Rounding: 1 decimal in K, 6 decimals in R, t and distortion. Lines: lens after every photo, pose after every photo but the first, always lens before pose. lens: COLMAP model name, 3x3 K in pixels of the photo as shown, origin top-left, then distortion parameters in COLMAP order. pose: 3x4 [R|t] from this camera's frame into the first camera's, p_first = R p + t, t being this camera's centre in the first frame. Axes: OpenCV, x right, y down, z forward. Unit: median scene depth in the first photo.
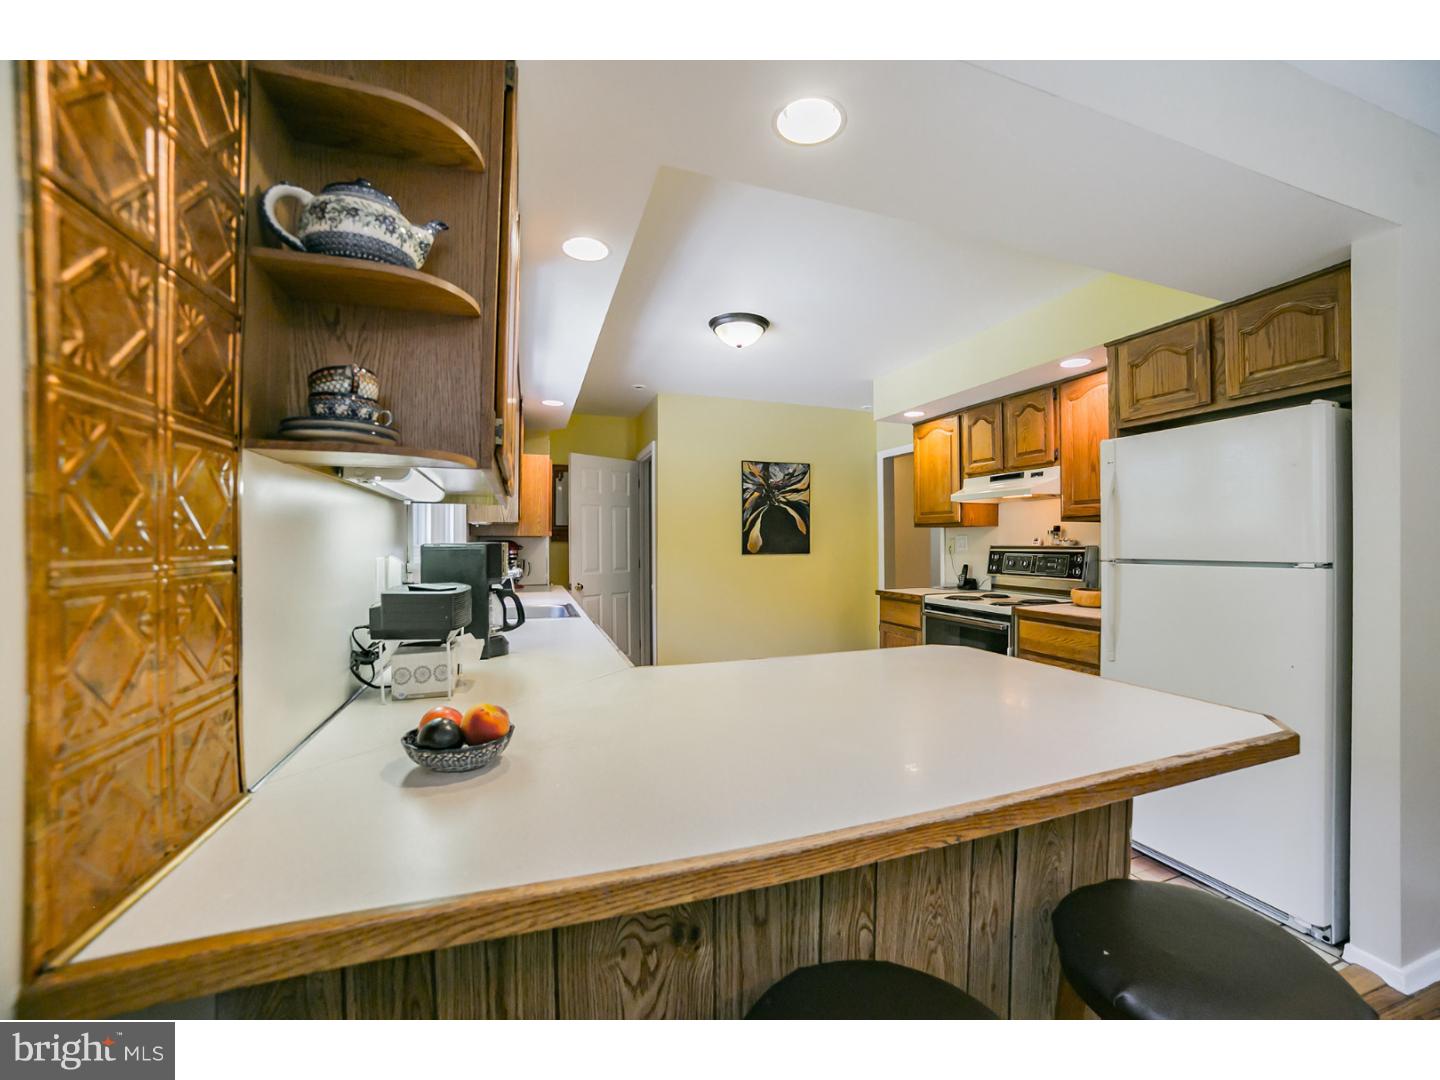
lens RADIAL K [[598.3, 0, 737.9], [0, 598.3, 538.4], [0, 0, 1]] dist [-0.122590, 0.045122]
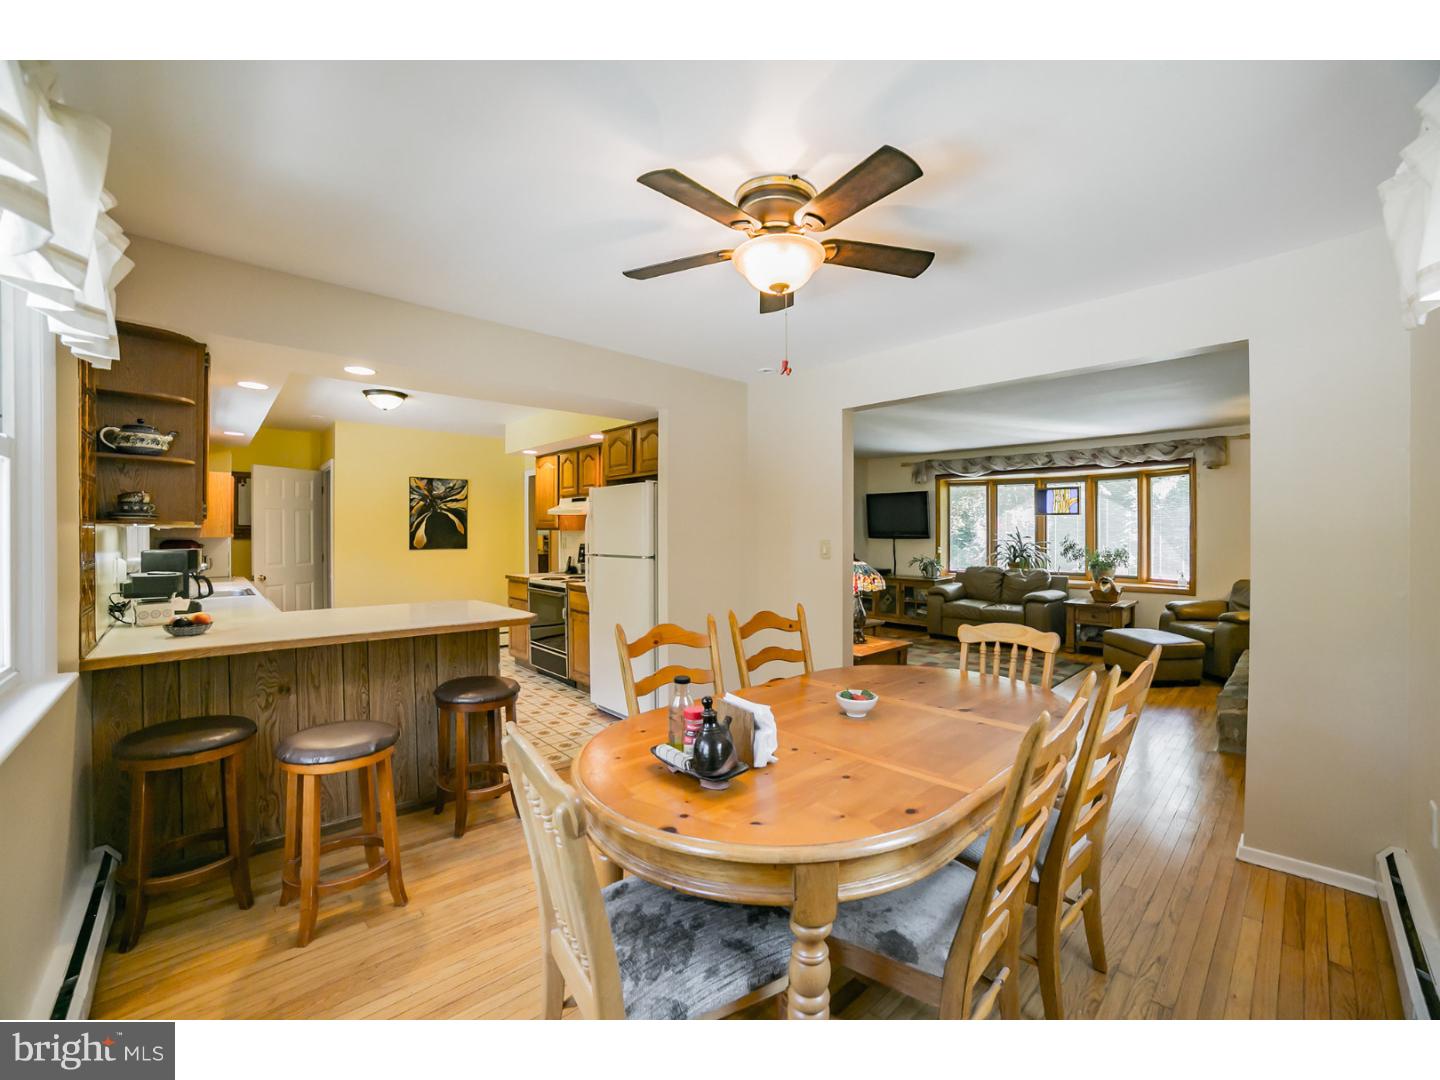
lens RADIAL K [[598.3, 0, 737.9], [0, 598.3, 538.4], [0, 0, 1]] dist [-0.122590, 0.045122]
pose [[0.911494, -0.000459, 0.411313, 0.182756], [-0.006322, 0.999866, 0.015125, -0.027286], [-0.411265, -0.016387, 0.911369, -0.548069]]
